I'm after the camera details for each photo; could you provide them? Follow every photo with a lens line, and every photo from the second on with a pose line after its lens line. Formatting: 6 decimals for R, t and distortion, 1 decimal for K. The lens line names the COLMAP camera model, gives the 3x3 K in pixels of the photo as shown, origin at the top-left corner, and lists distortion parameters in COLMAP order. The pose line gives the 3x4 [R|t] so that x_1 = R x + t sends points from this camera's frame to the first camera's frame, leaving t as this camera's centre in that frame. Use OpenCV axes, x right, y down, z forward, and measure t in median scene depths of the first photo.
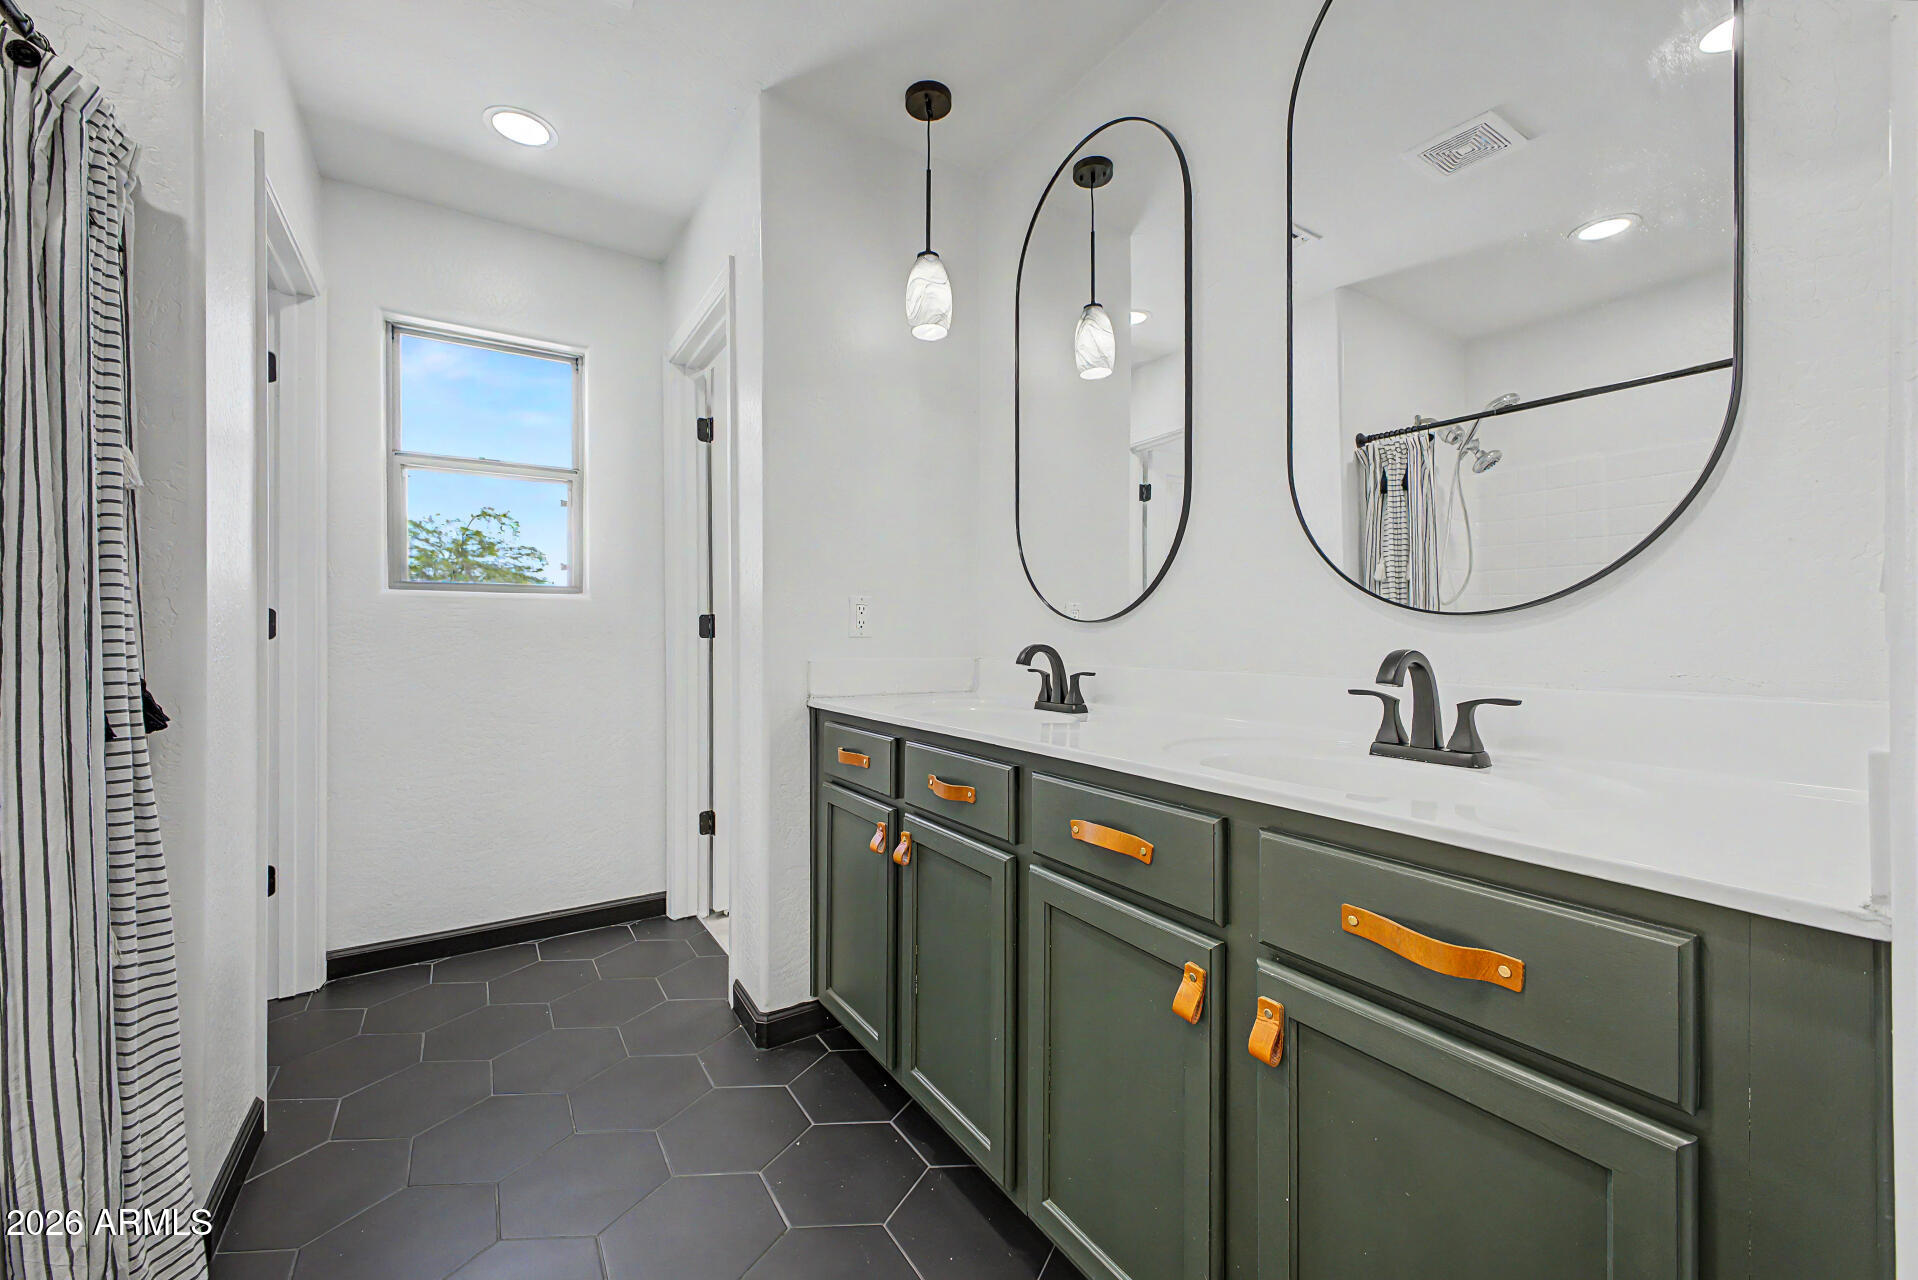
lens RADIAL K [[807.2, 0, 922.0], [0, 807.2, 634.8], [0, 0, 1]] dist [-0.000970, -0.011686]
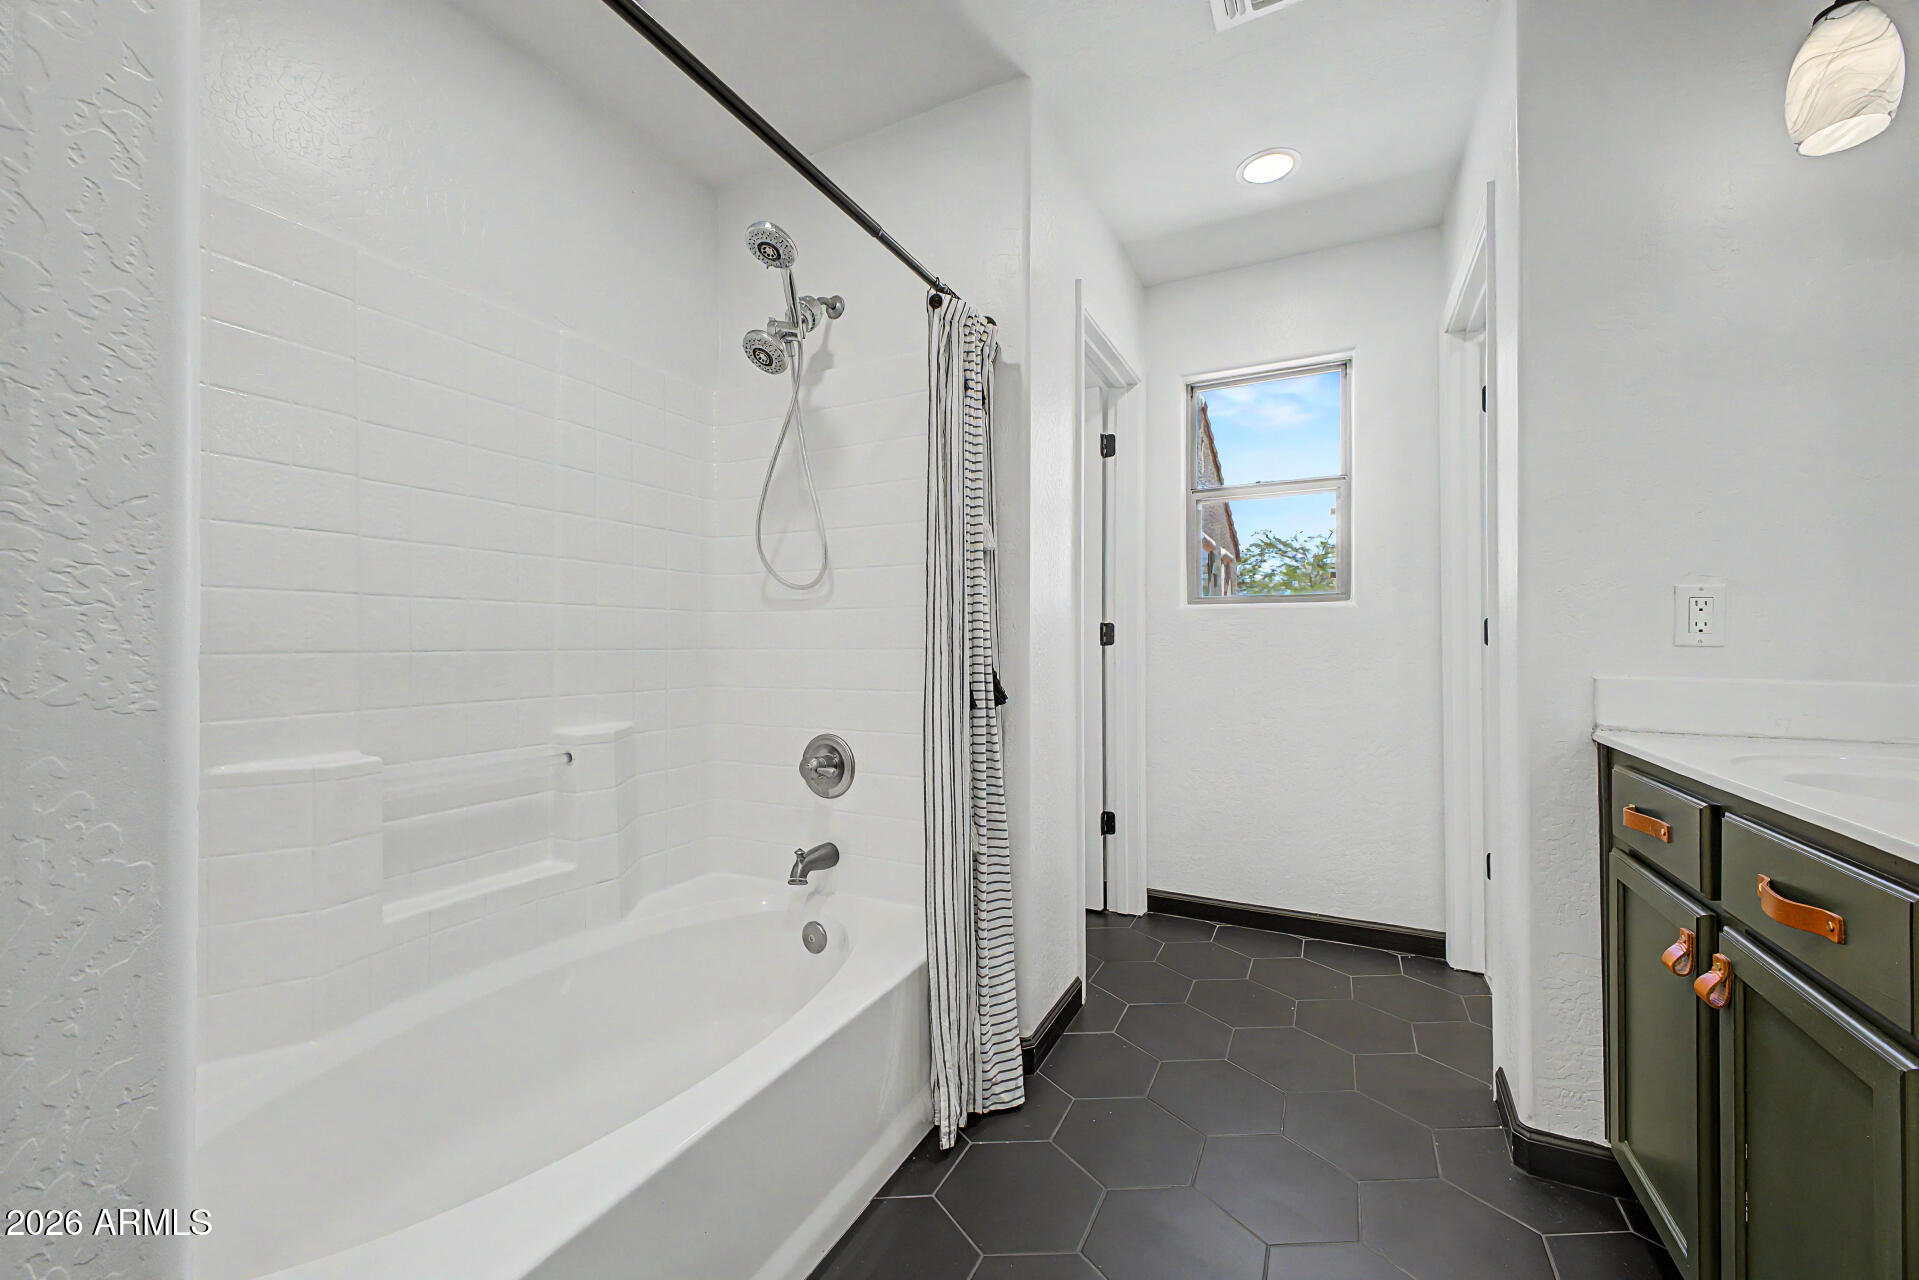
lens RADIAL K [[760.1, 0, 959.8], [0, 760.1, 632.1], [0, 0, 1]] dist [0.000625, -0.000432]
pose [[0.465426, -0.010056, -0.885030, 0.205140], [0.001739, 0.999944, -0.010446, -0.003342], [0.885085, 0.003323, 0.465418, 0.169692]]
